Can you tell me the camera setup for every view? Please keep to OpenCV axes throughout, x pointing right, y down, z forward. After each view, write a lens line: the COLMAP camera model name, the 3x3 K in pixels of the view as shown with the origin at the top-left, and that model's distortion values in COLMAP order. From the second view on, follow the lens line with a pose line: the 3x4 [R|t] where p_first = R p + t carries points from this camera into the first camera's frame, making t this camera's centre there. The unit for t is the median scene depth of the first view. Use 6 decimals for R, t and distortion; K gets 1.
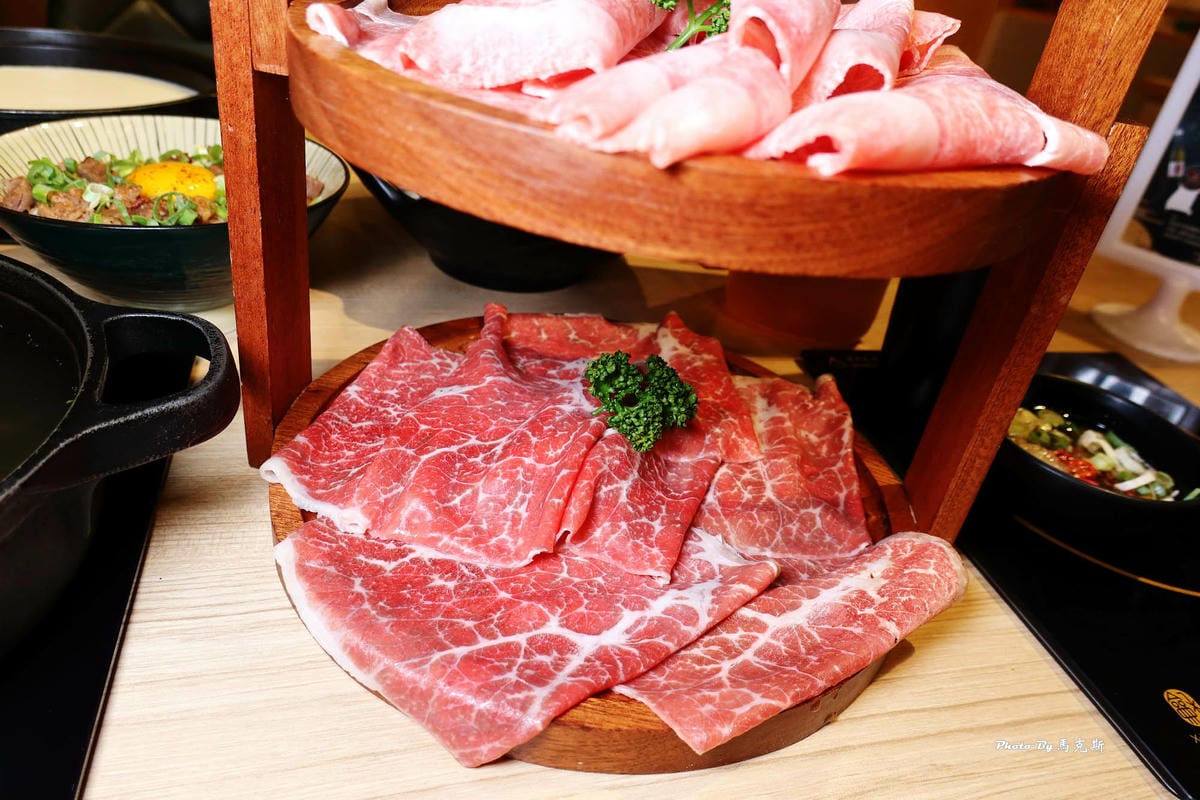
lens RADIAL K [[811.0, 0, 601.9], [0, 811.0, 393.7], [0, 0, 1]] dist [-0.015133, 0.003714]
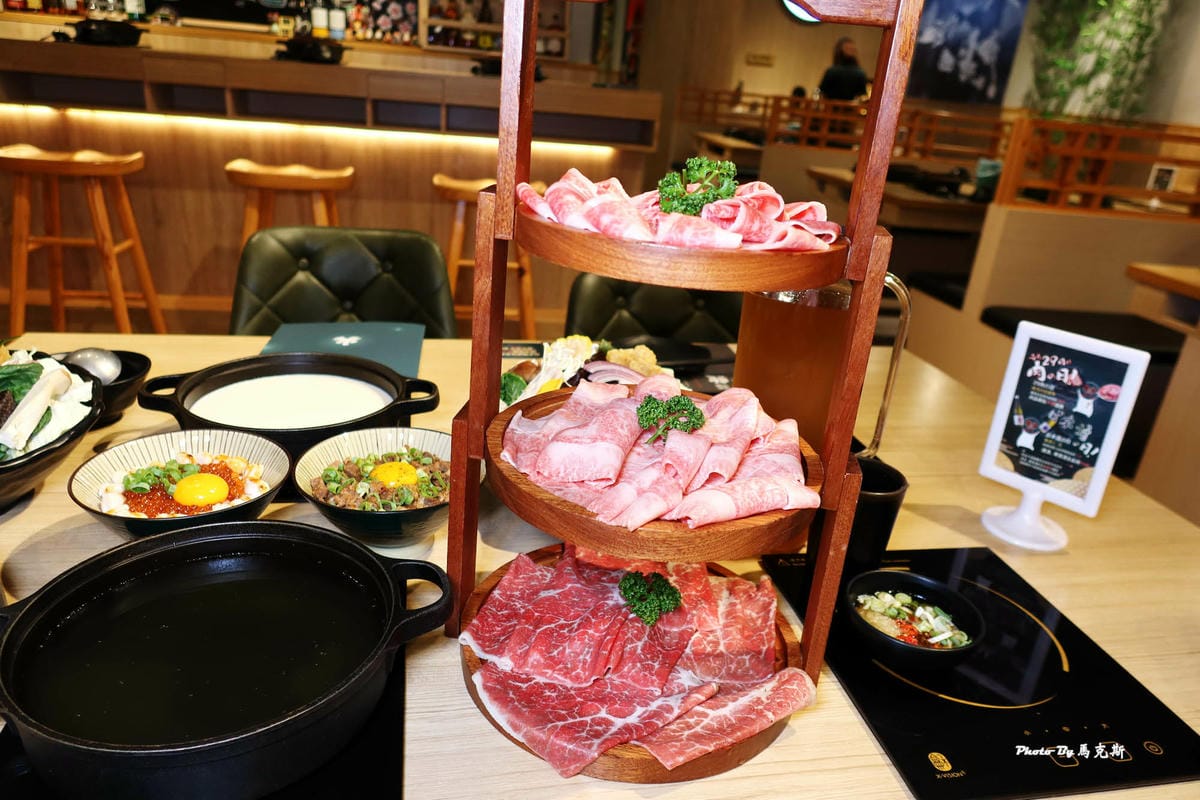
lens RADIAL K [[811.0, 0, 601.9], [0, 811.0, 393.7], [0, 0, 1]] dist [-0.015133, 0.003714]
pose [[0.996251, -0.036752, -0.078311, 0.117527], [0.021292, 0.981593, -0.189794, -0.116109], [0.083845, 0.187416, 0.978696, -1.081422]]
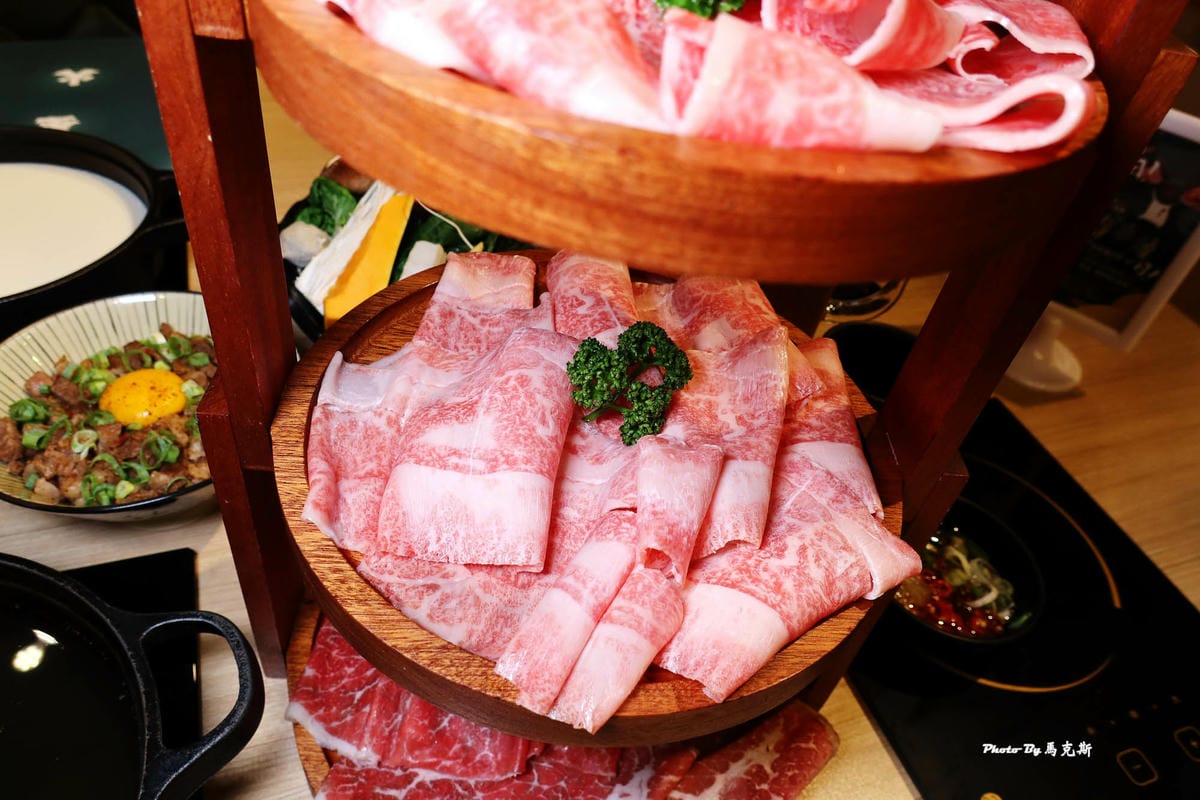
lens RADIAL K [[811.0, 0, 601.9], [0, 811.0, 393.7], [0, 0, 1]] dist [-0.015133, 0.003714]
pose [[0.995559, -0.072538, 0.060005, 0.026386], [0.058741, 0.976752, 0.206168, -0.625541], [-0.073565, -0.201727, 0.976675, -0.151833]]
